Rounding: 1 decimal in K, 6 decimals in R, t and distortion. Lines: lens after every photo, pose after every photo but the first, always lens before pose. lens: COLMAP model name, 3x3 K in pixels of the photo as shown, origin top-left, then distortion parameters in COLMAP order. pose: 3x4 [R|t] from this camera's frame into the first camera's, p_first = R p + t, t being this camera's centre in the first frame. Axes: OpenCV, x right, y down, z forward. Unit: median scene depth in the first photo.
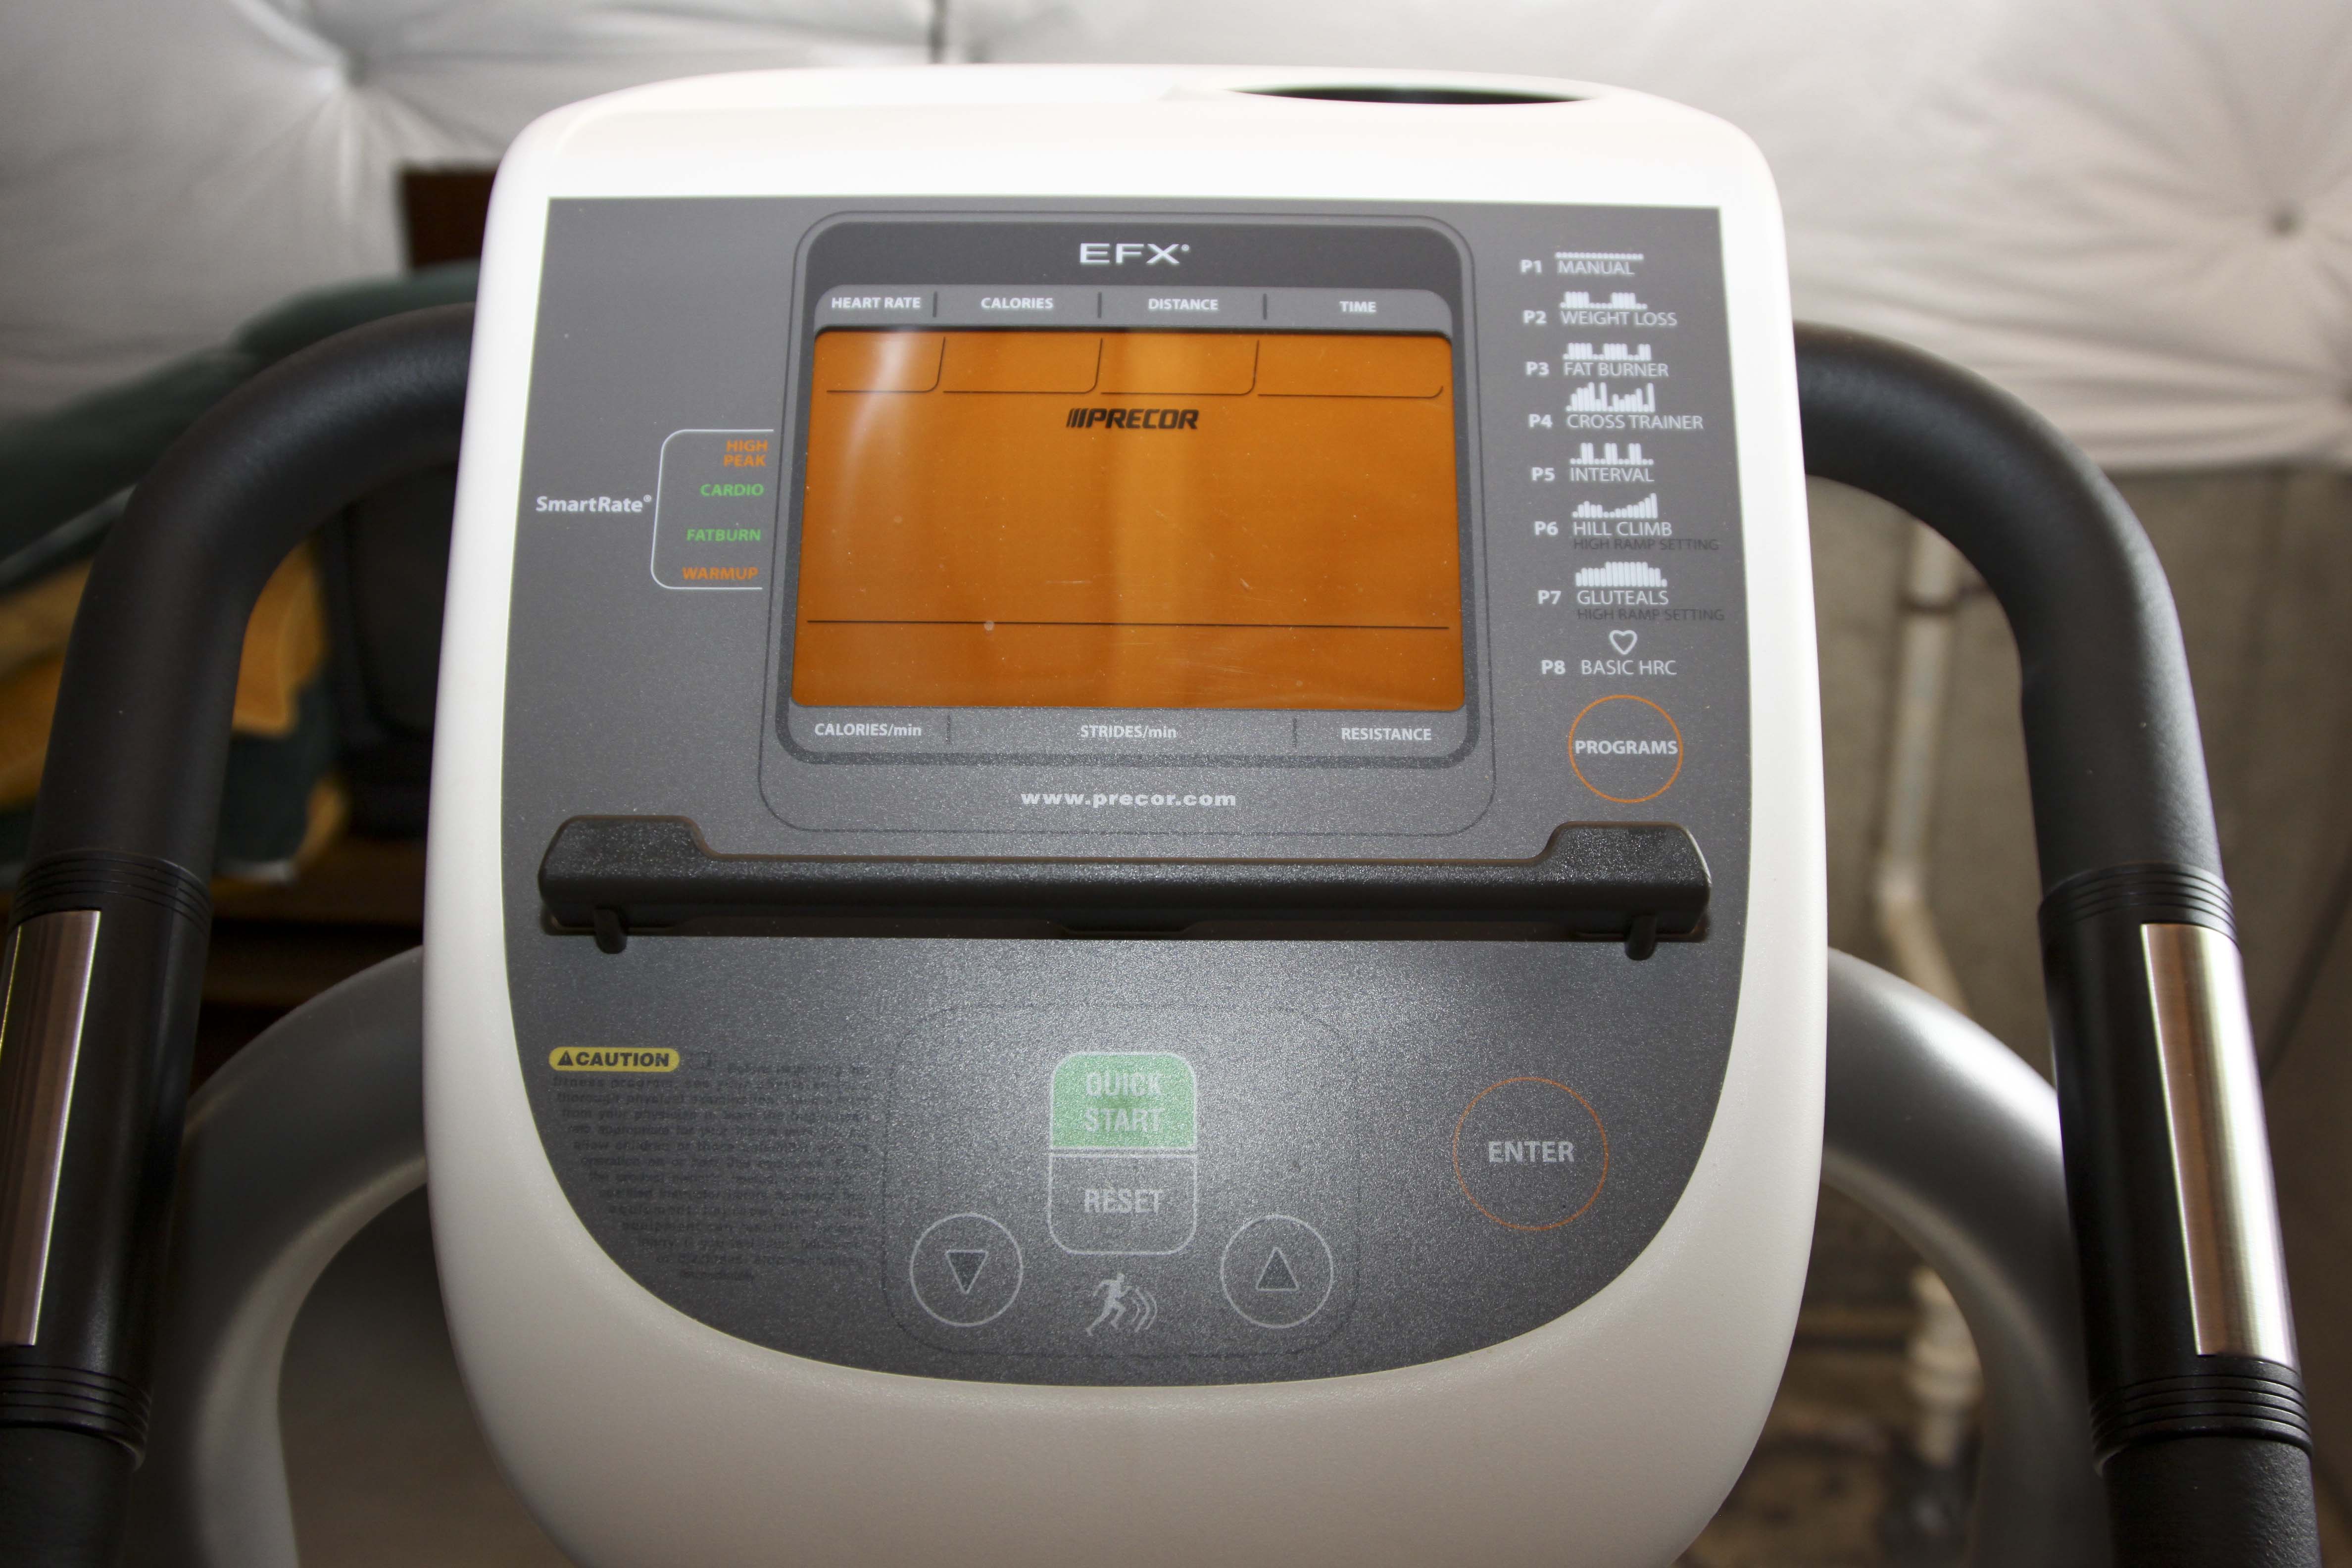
lens RADIAL K [[2503.9, 0, 1176.4], [0, 2503.9, 829.8], [0, 0, 1]] dist [-0.116818, 0.000000]
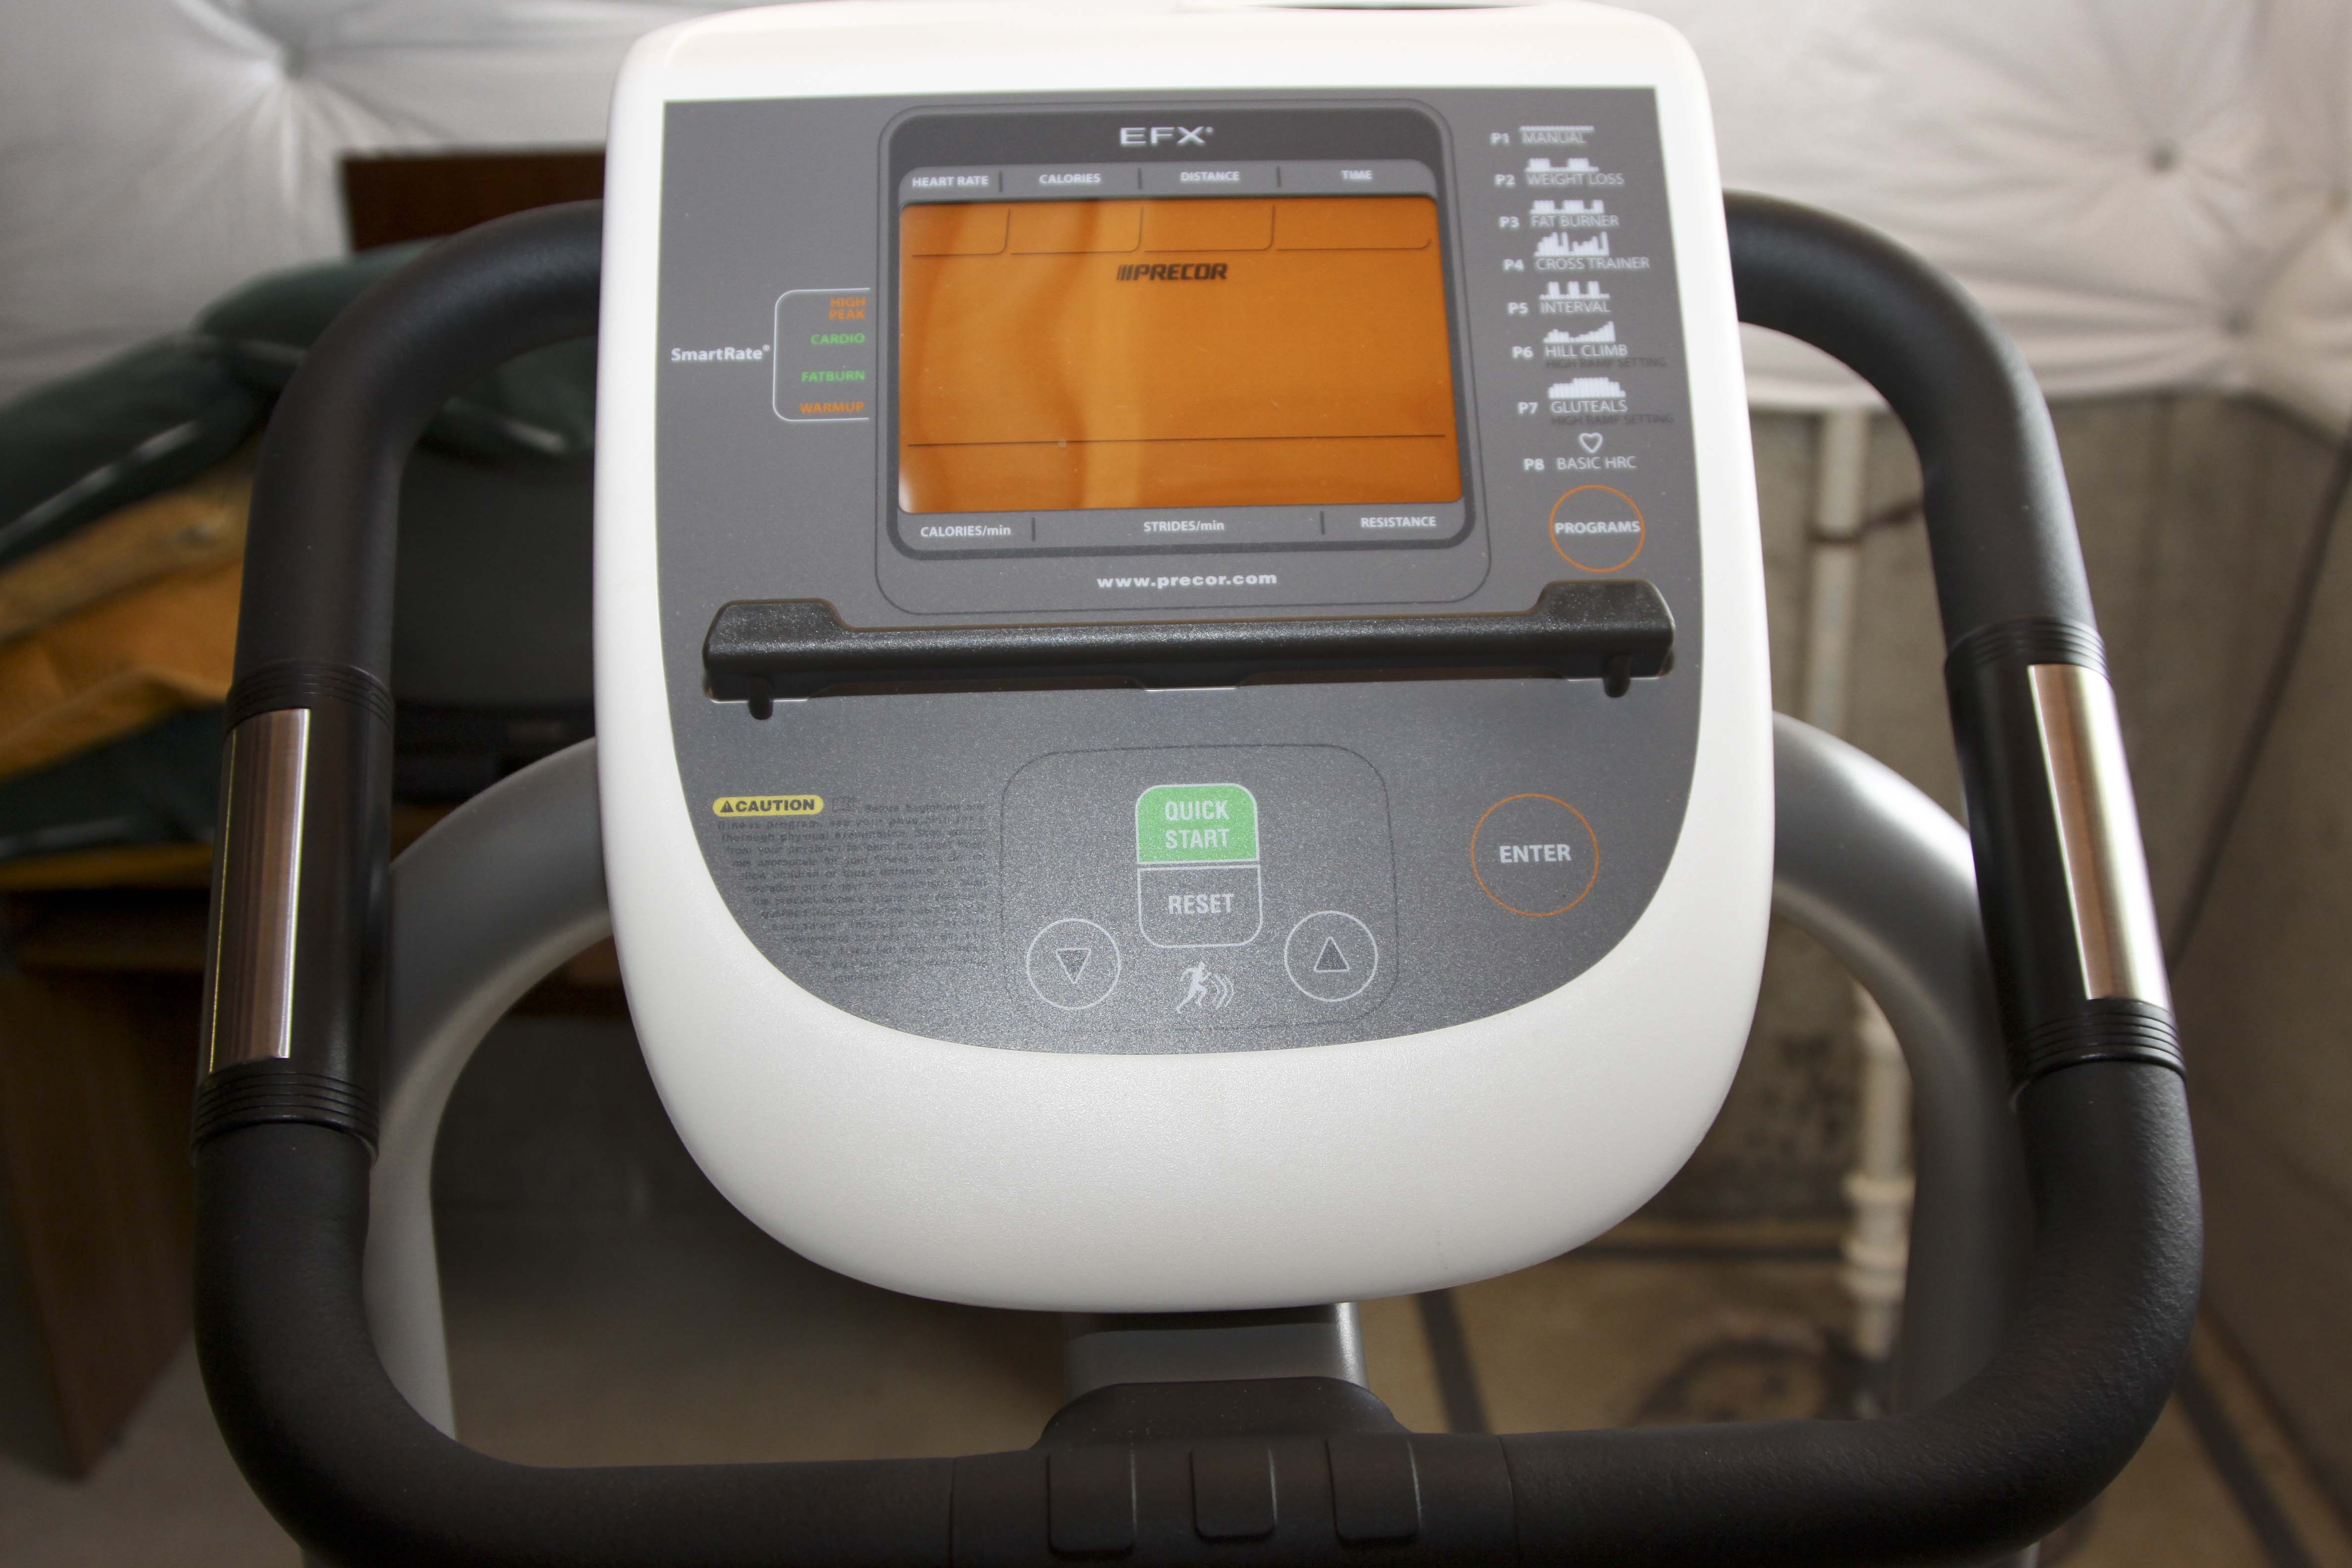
lens RADIAL K [[2503.9, 0, 1176.9], [0, 2503.9, 813.9], [0, 0, 1]] dist [-0.116818, 0.000000]
pose [[0.998898, -0.033376, 0.033009, -0.064257], [0.033406, 0.999442, -0.000369, 0.095138], [-0.032978, 0.001472, 0.999455, -0.187035]]
